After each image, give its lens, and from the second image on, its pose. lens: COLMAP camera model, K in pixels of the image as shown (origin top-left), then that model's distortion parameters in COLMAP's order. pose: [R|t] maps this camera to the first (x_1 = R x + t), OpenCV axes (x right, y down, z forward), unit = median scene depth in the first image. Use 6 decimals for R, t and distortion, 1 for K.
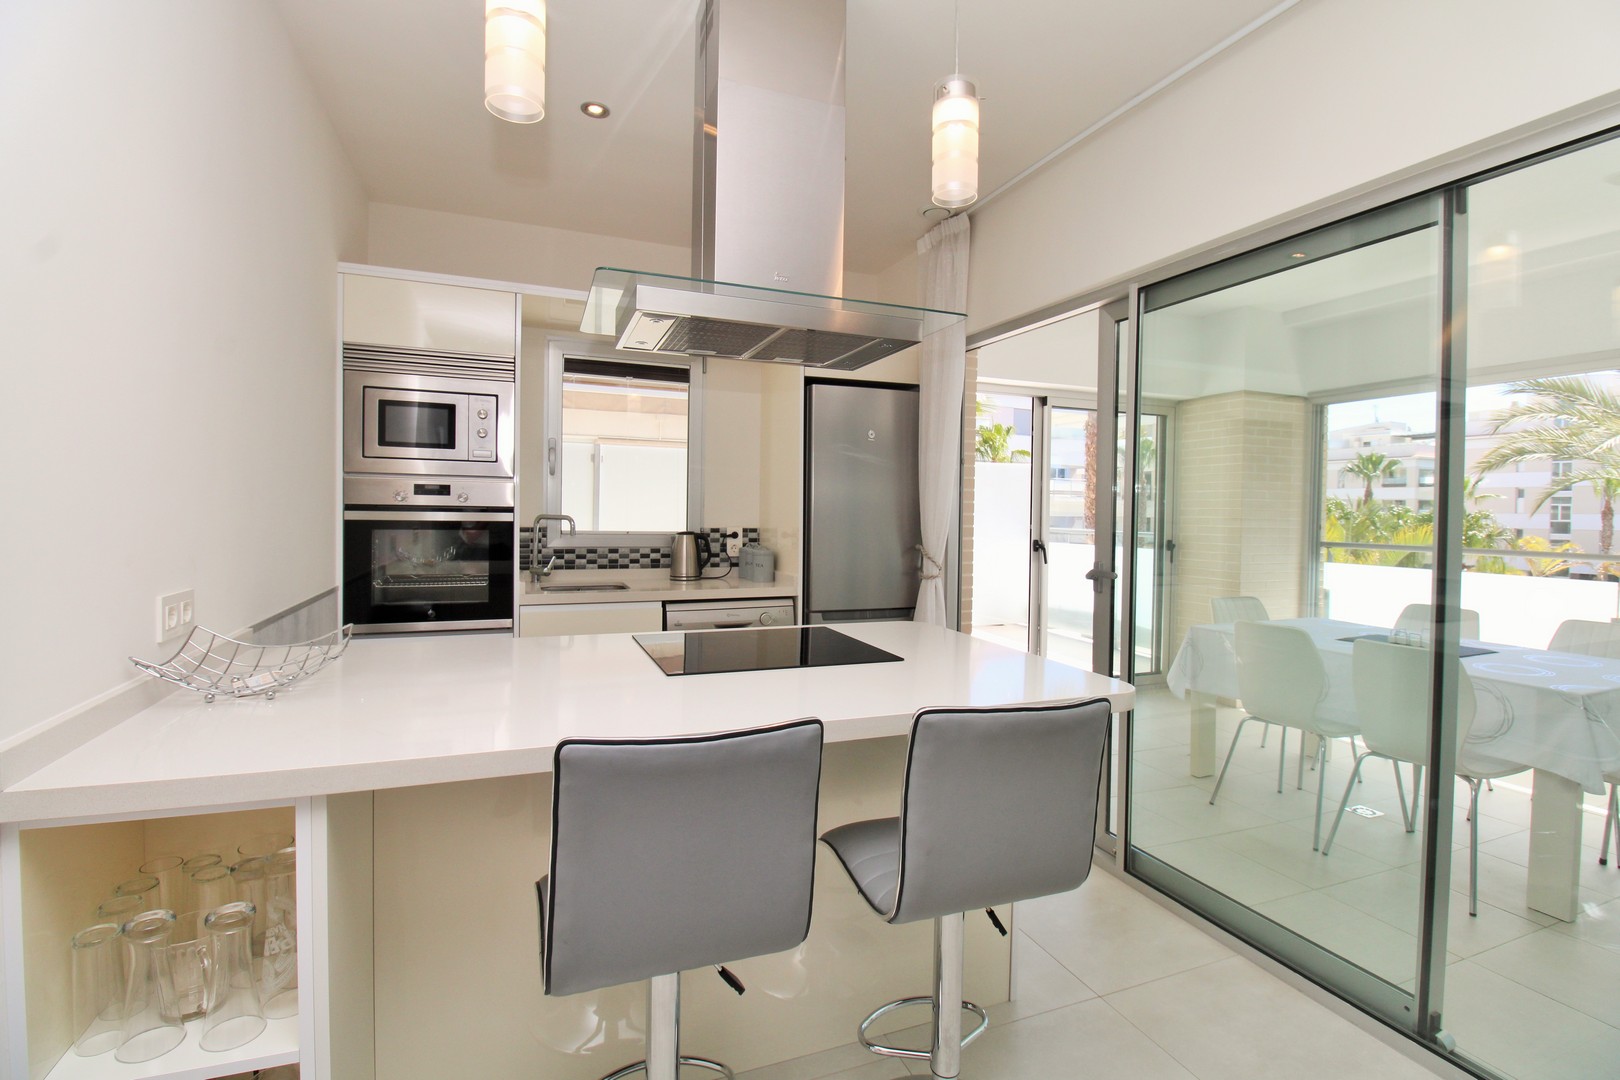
lens RADIAL K [[747.8, 0, 815.4], [0, 747.8, 524.6], [0, 0, 1]] dist [0.001460, -0.013846]
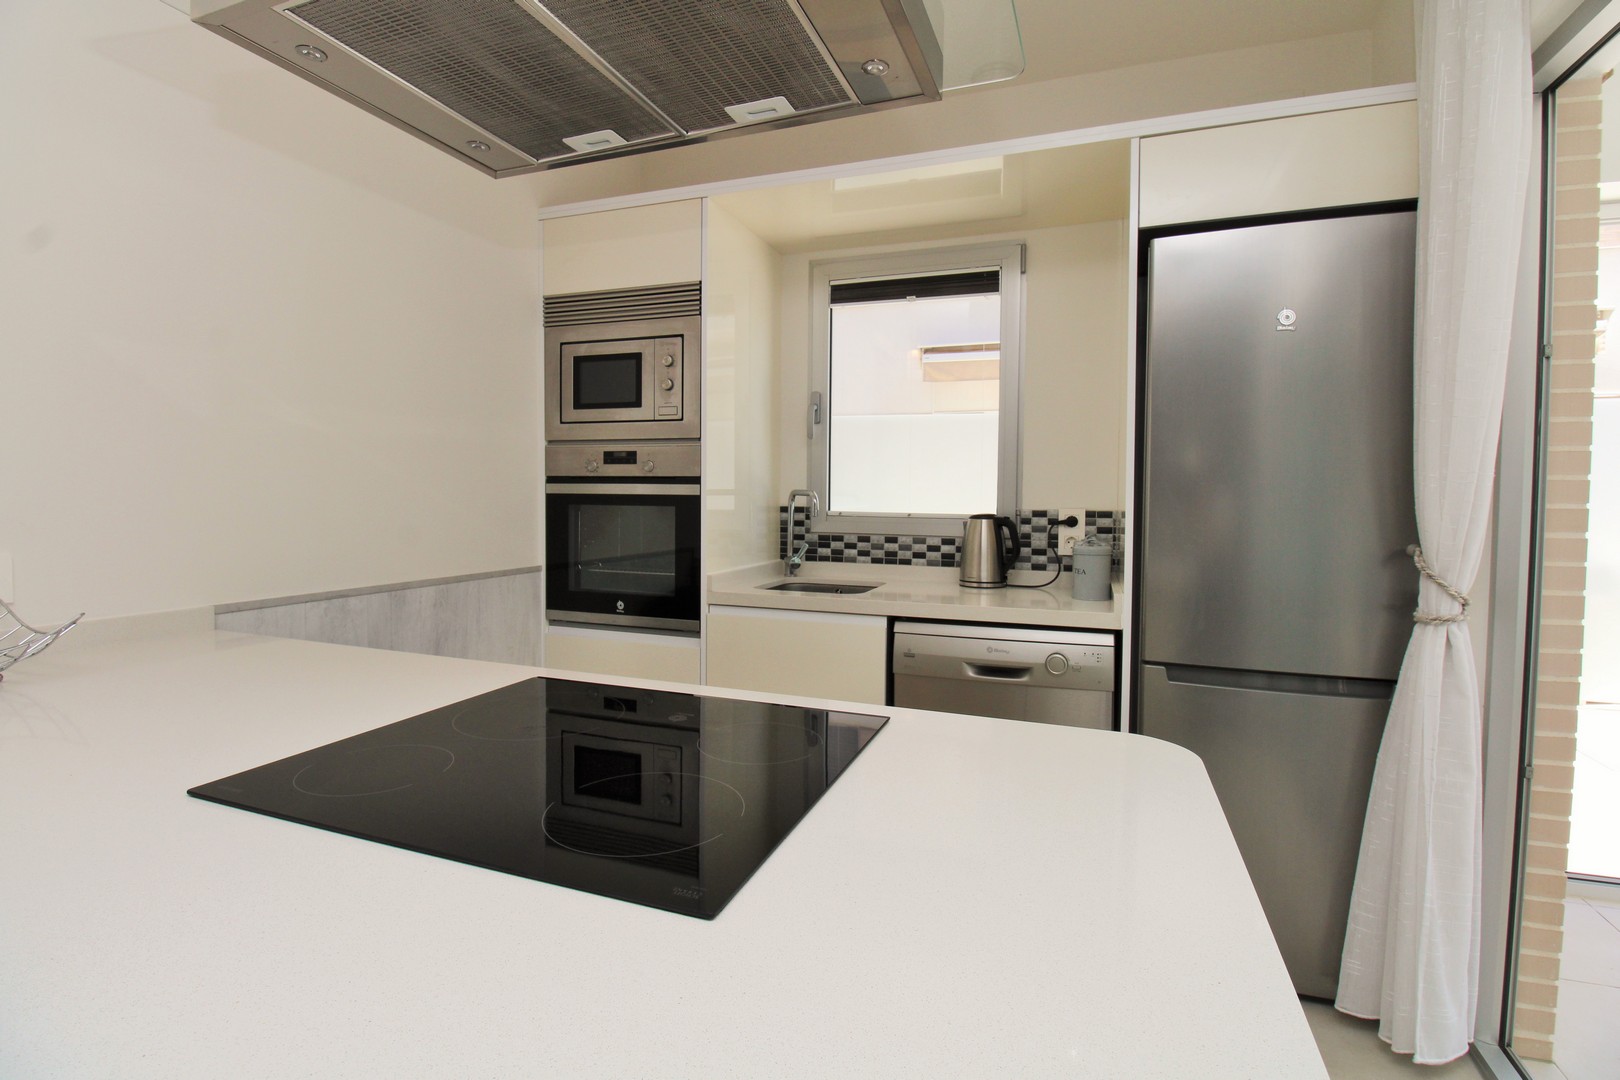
lens RADIAL K [[756.6, 0, 812.6], [0, 756.6, 524.2], [0, 0, 1]] dist [0.002437, -0.015131]
pose [[0.741467, 0.017589, -0.670759, 0.167233], [-0.012034, 0.999844, 0.012915, 0.011132], [0.670881, -0.001504, 0.741563, 0.396081]]
